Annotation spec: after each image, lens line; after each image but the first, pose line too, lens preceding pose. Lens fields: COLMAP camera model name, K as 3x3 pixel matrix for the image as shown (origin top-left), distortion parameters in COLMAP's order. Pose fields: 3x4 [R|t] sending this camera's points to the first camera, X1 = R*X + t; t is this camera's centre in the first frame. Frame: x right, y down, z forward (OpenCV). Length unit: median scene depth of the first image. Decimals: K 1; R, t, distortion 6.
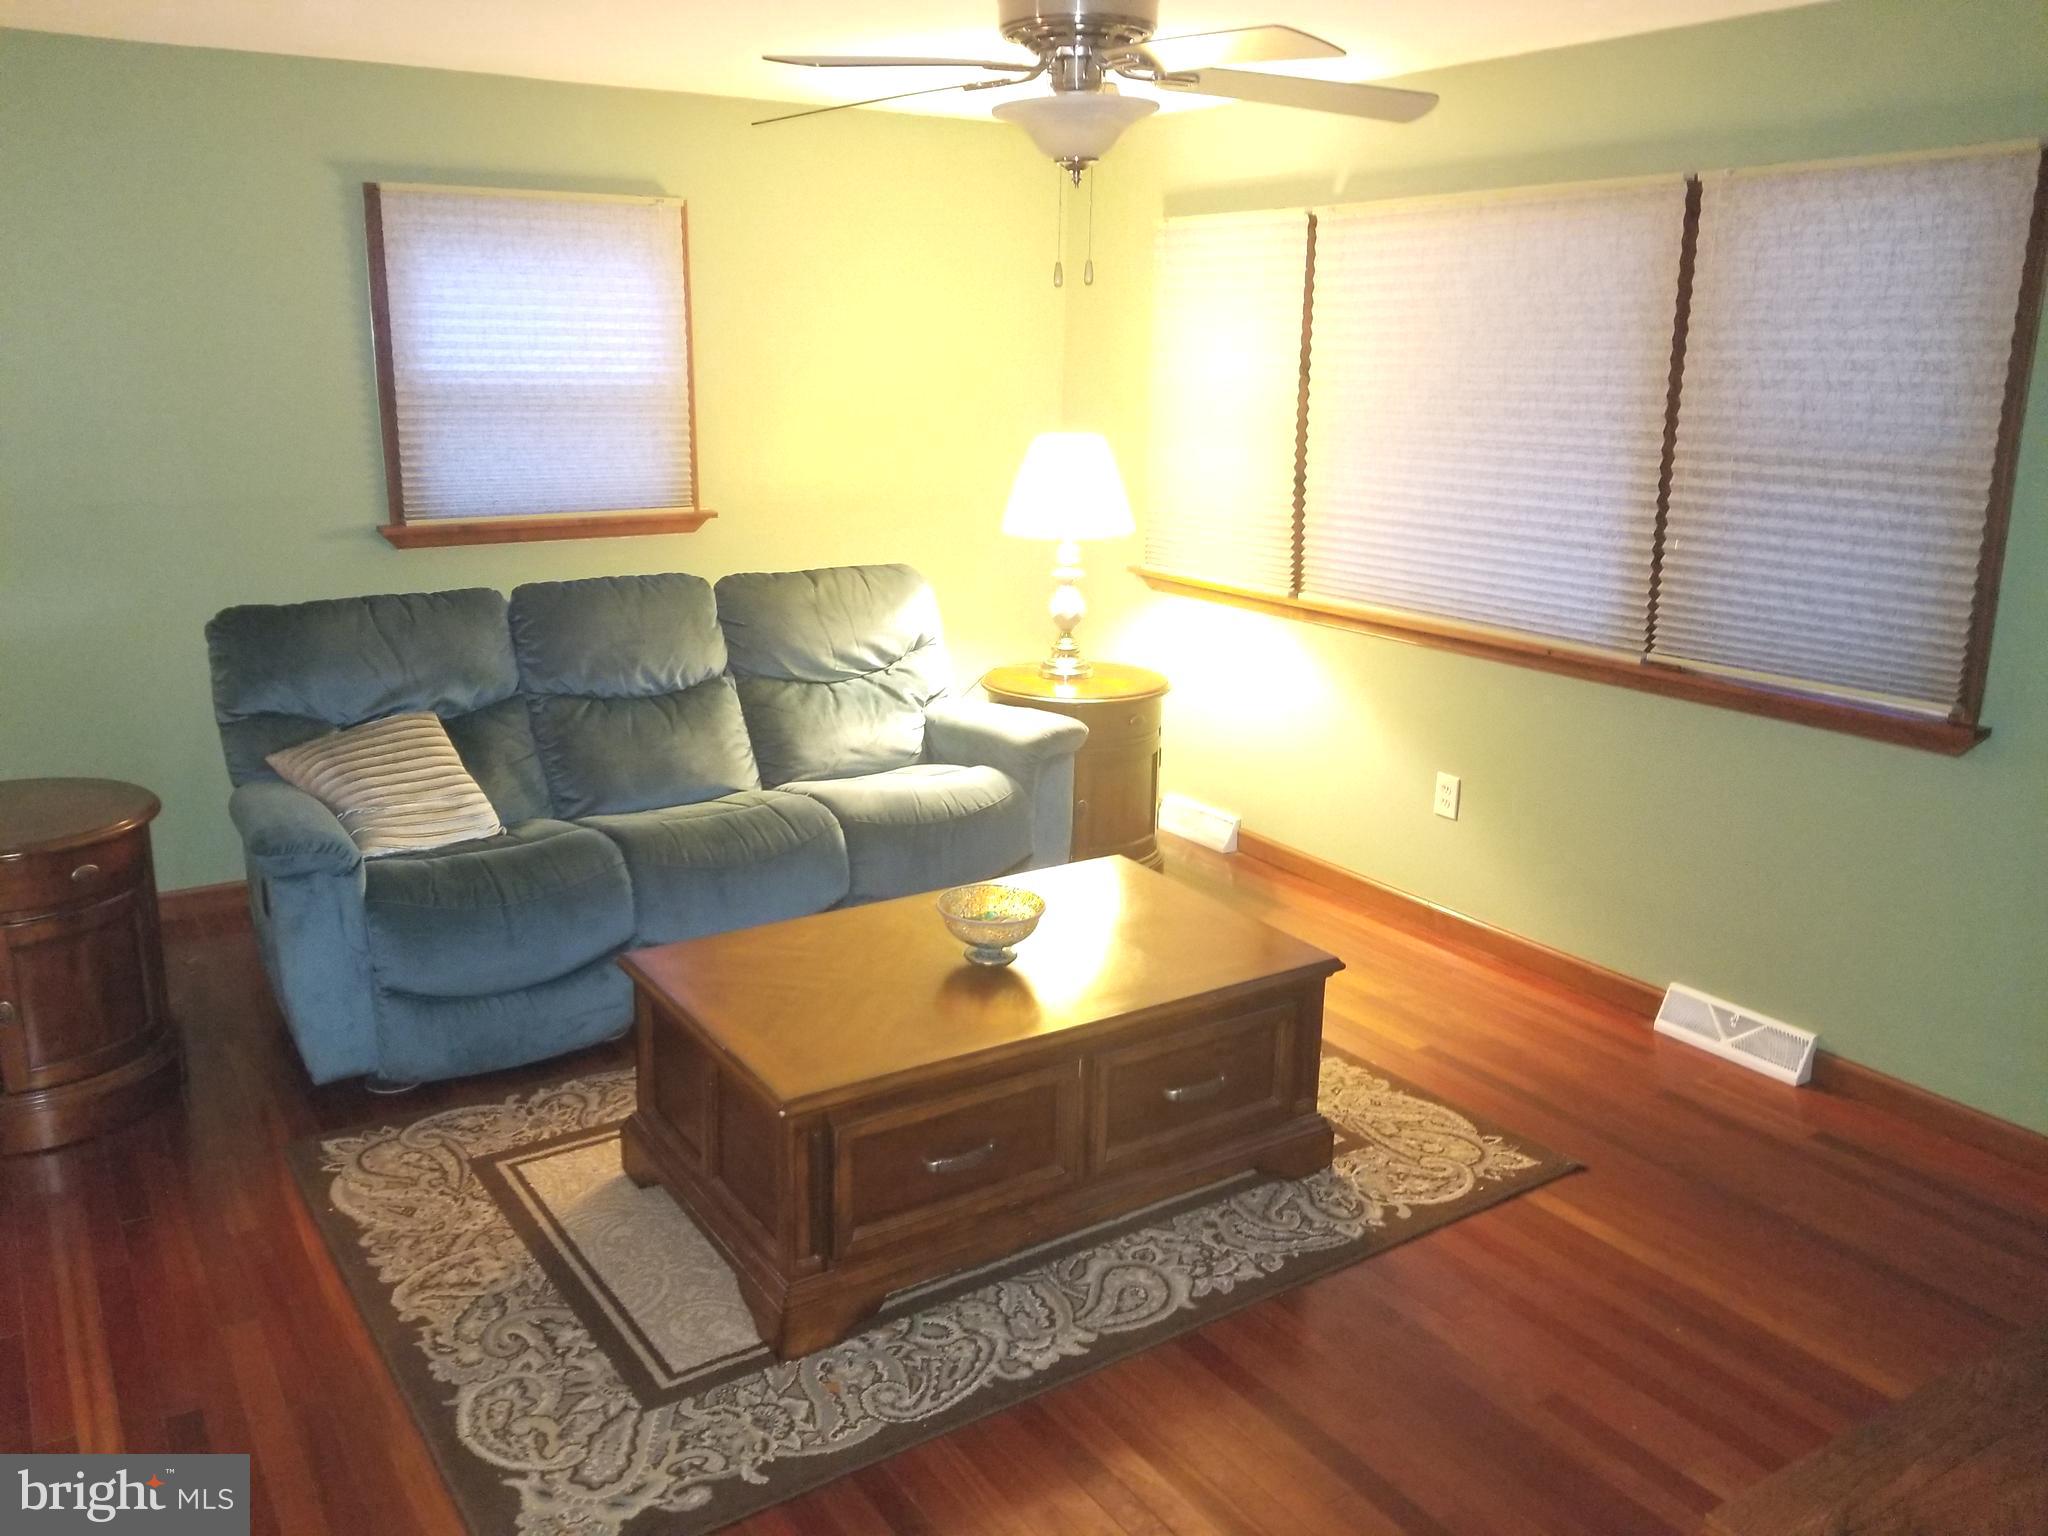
lens RADIAL K [[1586.6, 0, 980.9], [0, 1586.6, 760.6], [0, 0, 1]] dist [0.076341, -0.130394]
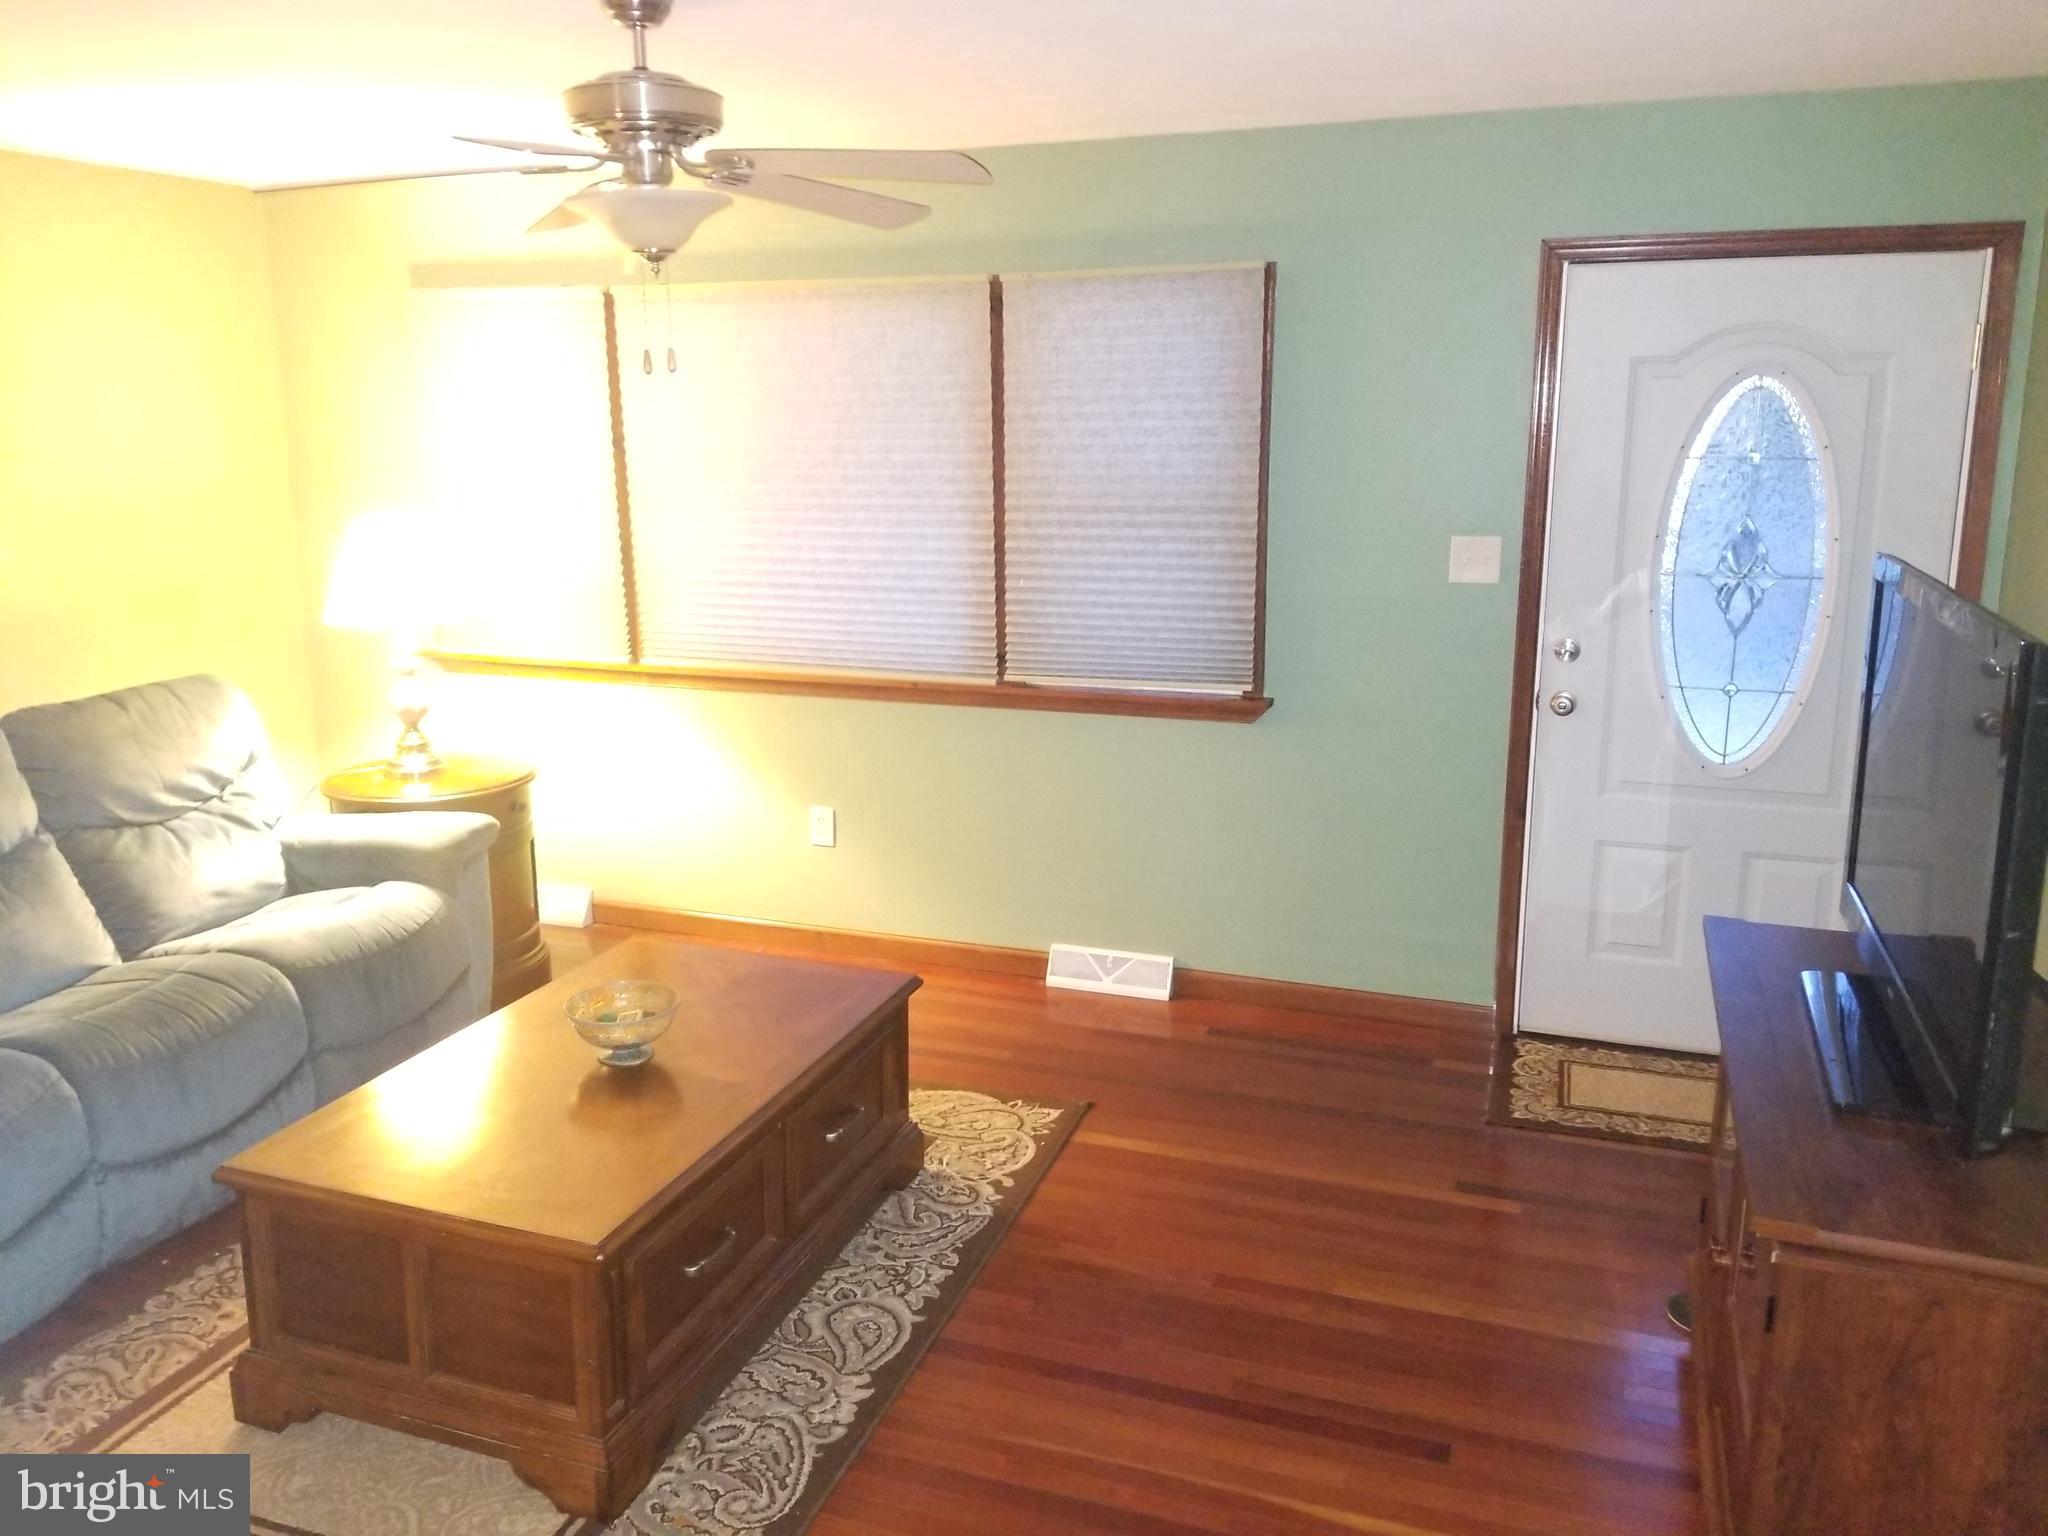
lens RADIAL K [[1586.6, 0, 990.8], [0, 1586.6, 775.7], [0, 0, 1]] dist [0.076341, -0.130394]
pose [[0.794459, -0.153017, 0.587725, -0.316698], [0.167399, 0.985424, 0.030278, -0.032849], [-0.583792, 0.074330, 0.808494, 0.061568]]
